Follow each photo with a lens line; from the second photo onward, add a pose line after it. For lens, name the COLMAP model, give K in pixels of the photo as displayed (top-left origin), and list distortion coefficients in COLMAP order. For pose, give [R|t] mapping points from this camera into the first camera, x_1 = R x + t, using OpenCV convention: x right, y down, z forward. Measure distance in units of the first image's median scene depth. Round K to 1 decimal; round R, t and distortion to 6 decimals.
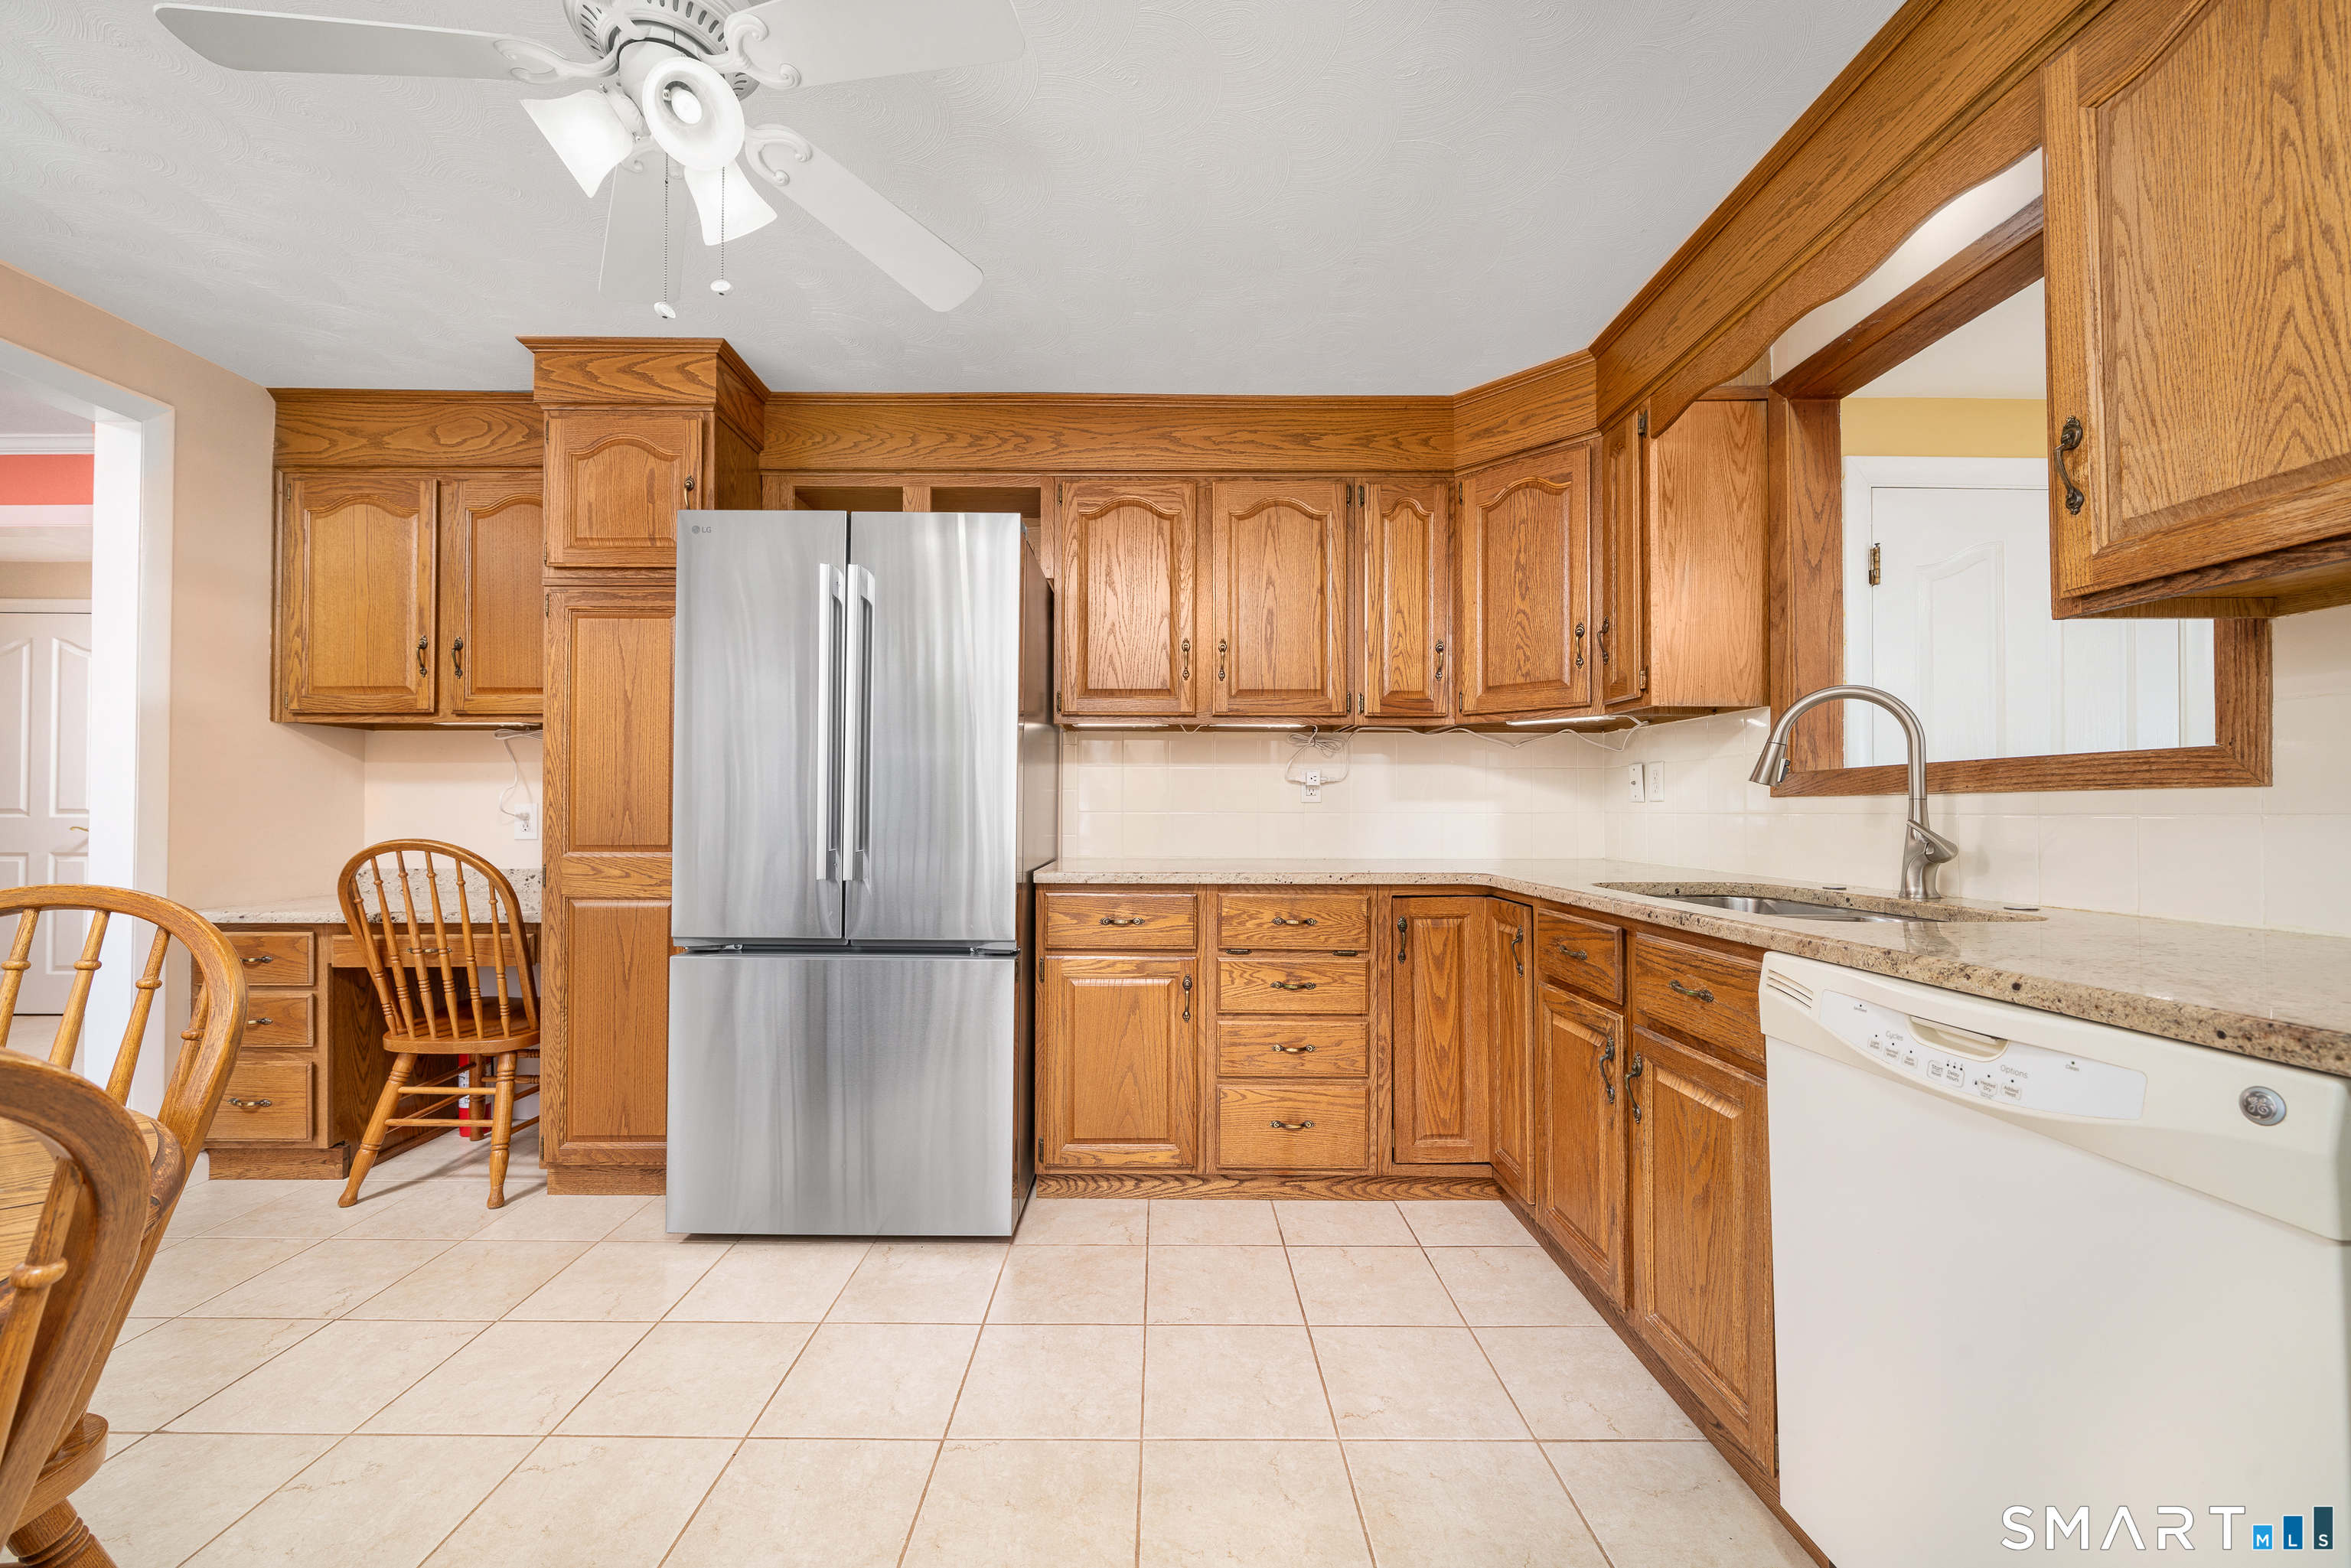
lens RADIAL K [[920.9, 0, 1172.3], [0, 920.9, 793.3], [0, 0, 1]] dist [0.000851, -0.000296]
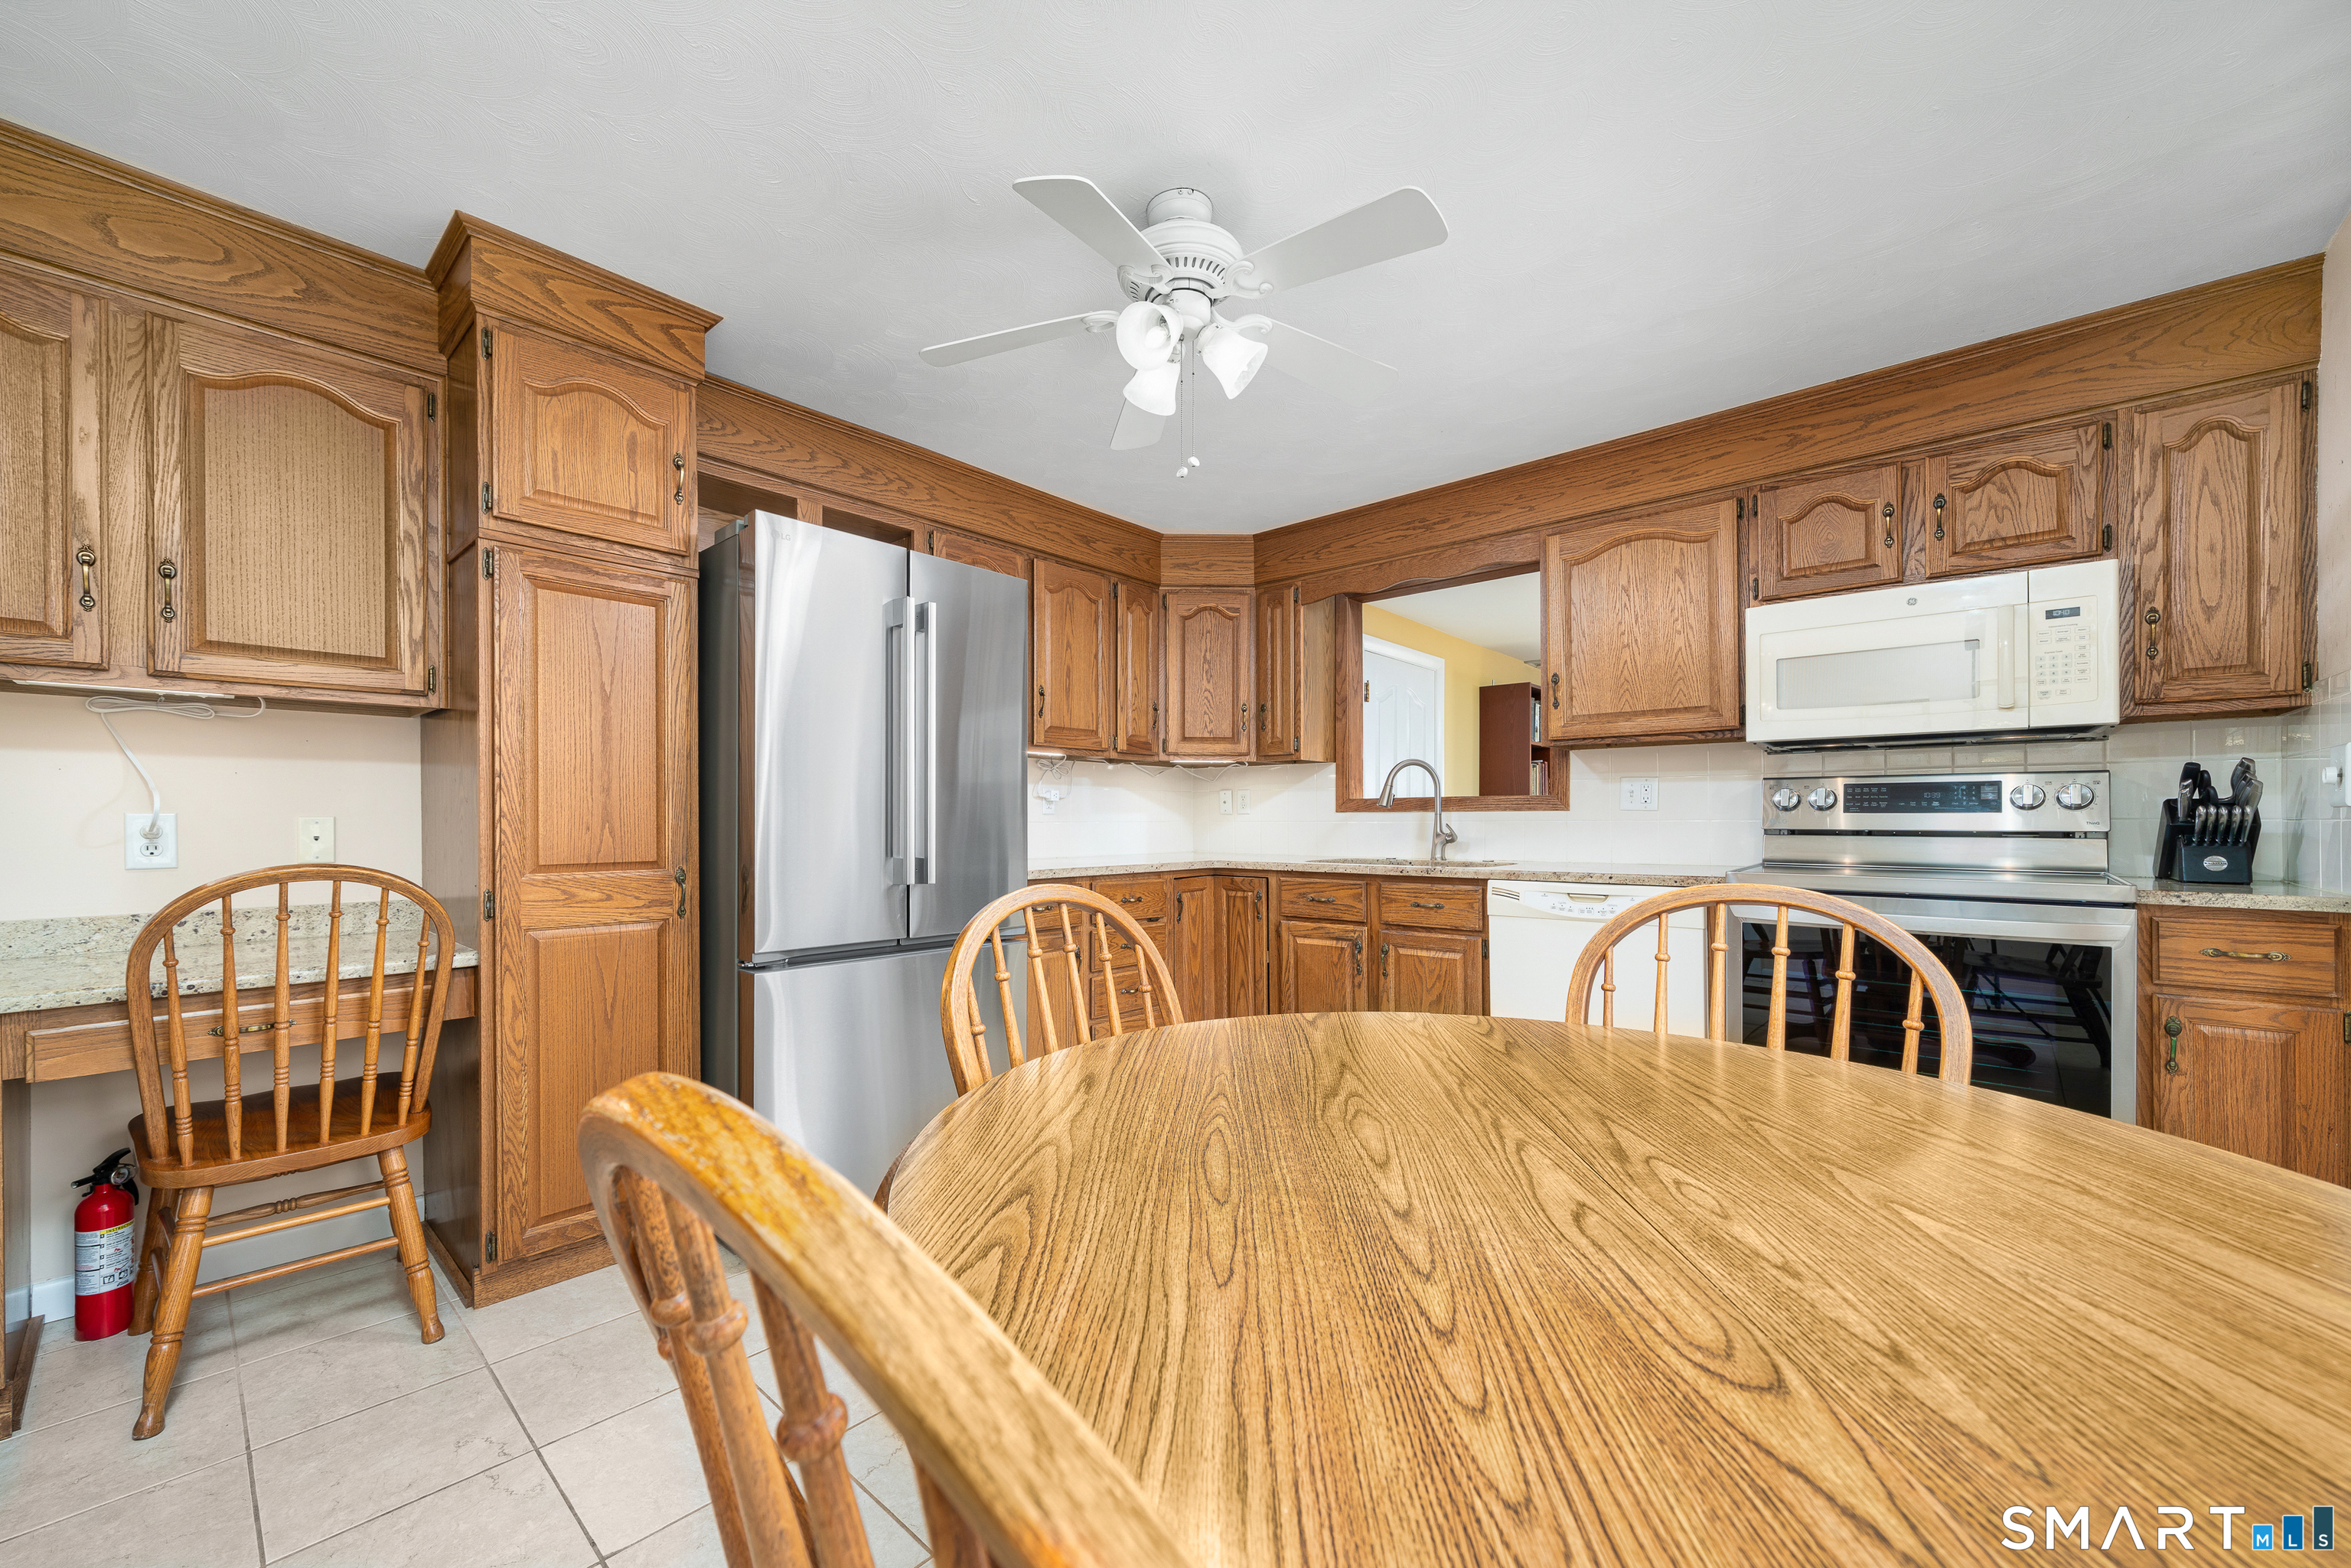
lens RADIAL K [[920.9, 0, 1175.0], [0, 920.9, 805.6], [0, 0, 1]] dist [0.000851, -0.000296]
pose [[0.658041, 0.009249, 0.752926, -0.891149], [-0.011194, 0.999934, -0.002499, -0.000958], [-0.752899, -0.006784, 0.658101, 0.033617]]
